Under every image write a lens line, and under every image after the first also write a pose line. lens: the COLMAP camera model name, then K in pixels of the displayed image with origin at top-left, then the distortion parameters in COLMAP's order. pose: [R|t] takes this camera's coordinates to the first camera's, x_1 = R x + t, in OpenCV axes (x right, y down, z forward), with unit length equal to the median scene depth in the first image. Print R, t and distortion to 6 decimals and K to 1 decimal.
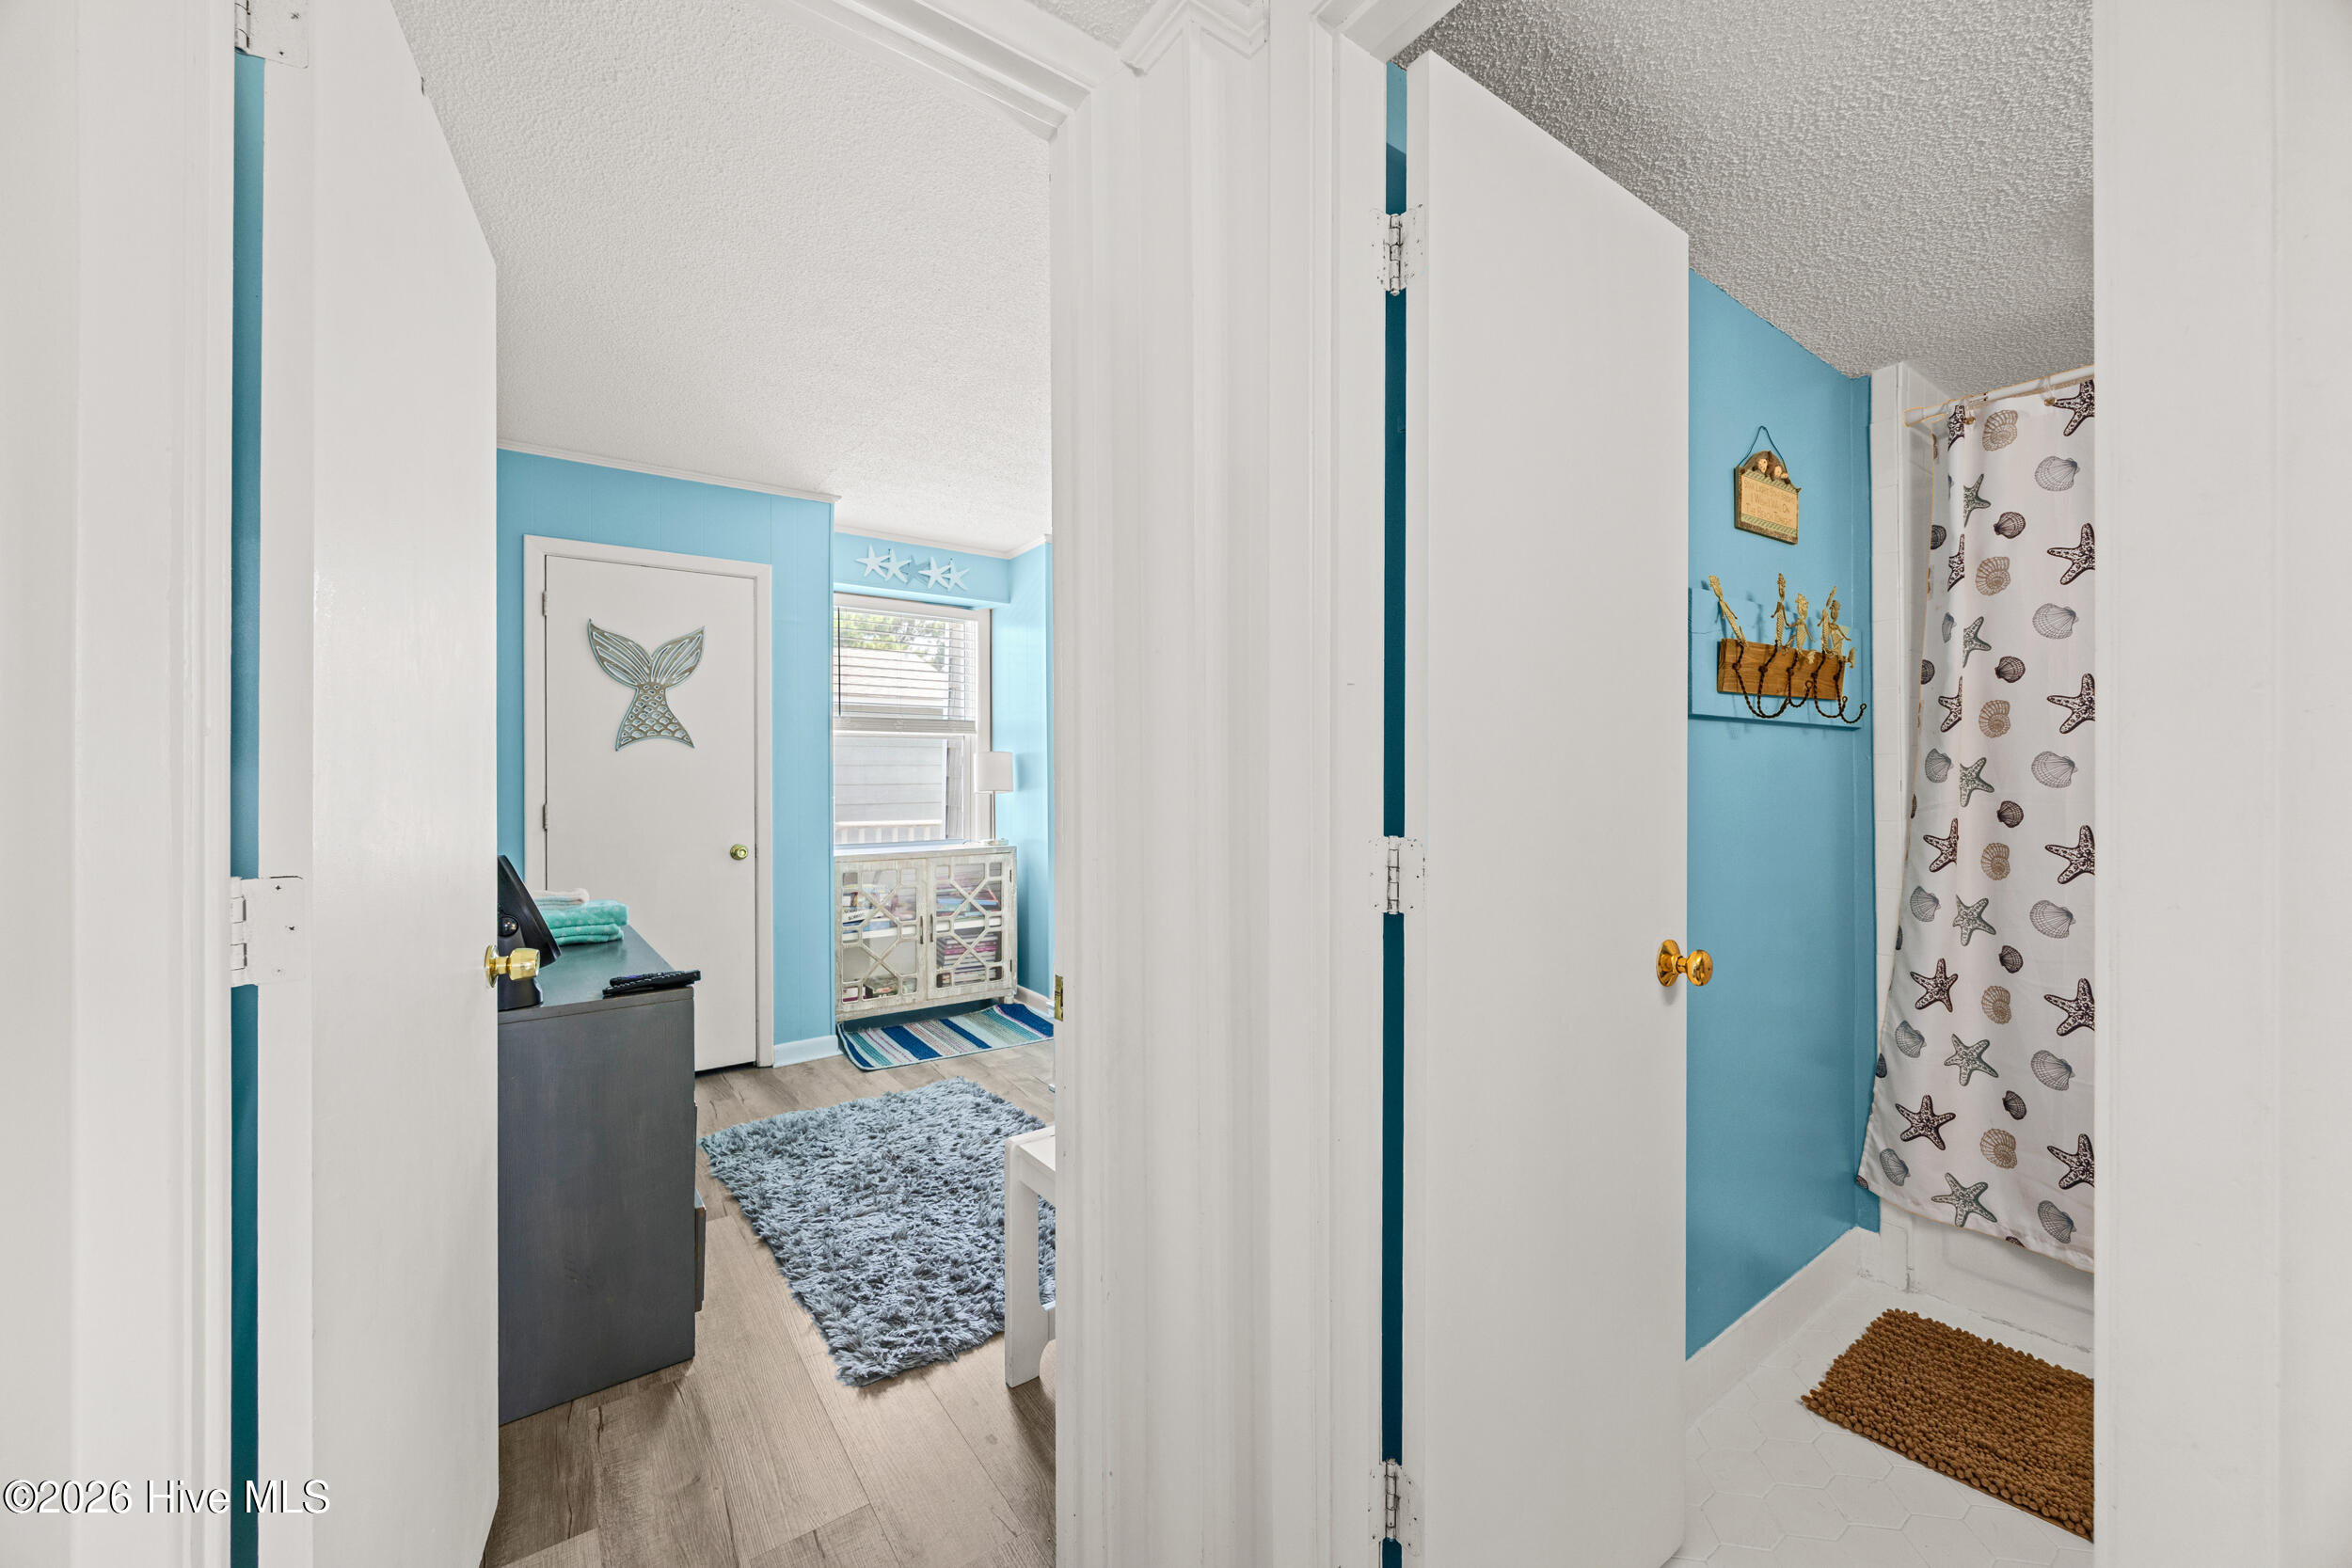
lens RADIAL K [[895.9, 0, 1171.6], [0, 895.9, 784.6], [0, 0, 1]] dist [-0.001110, 0.000204]
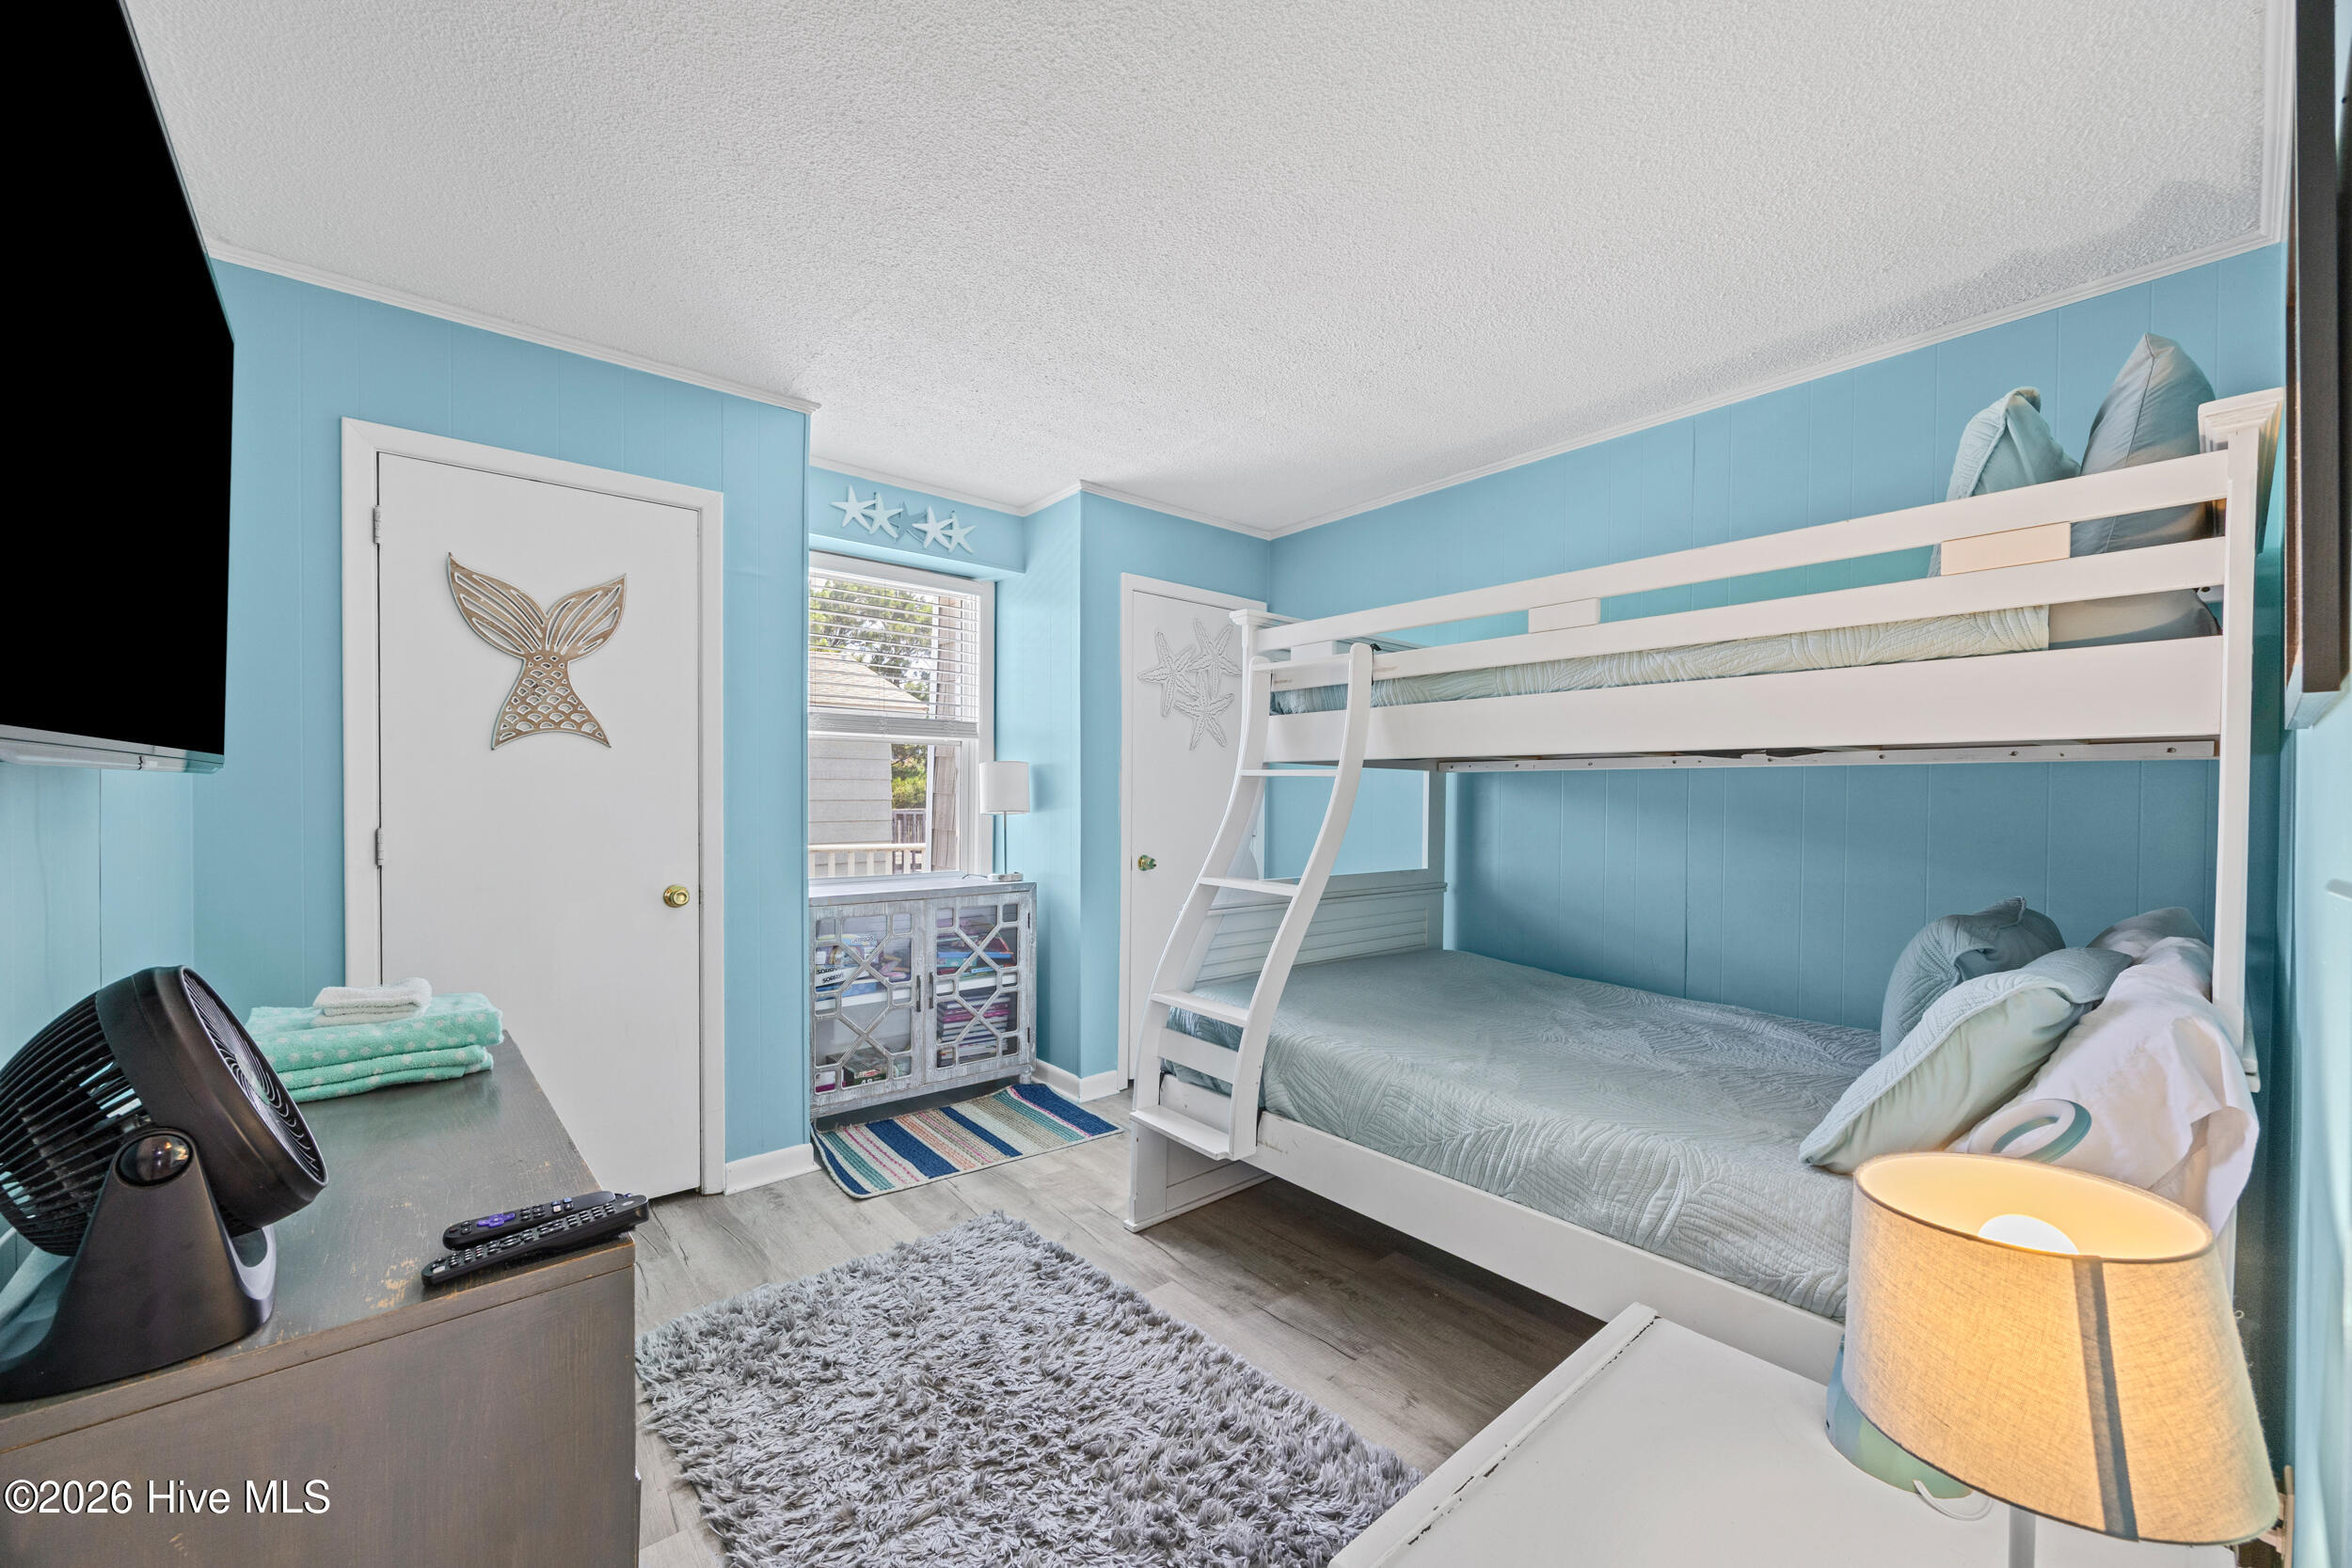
lens RADIAL K [[910.9, 0, 1171.7], [0, 910.9, 819.2], [0, 0, 1]] dist [0.000045, 0.000120]
pose [[0.997335, 0.008895, 0.072419, -0.135910], [-0.010183, 0.999796, 0.017432, -0.002098], [-0.072250, -0.018123, 0.997222, 0.238344]]
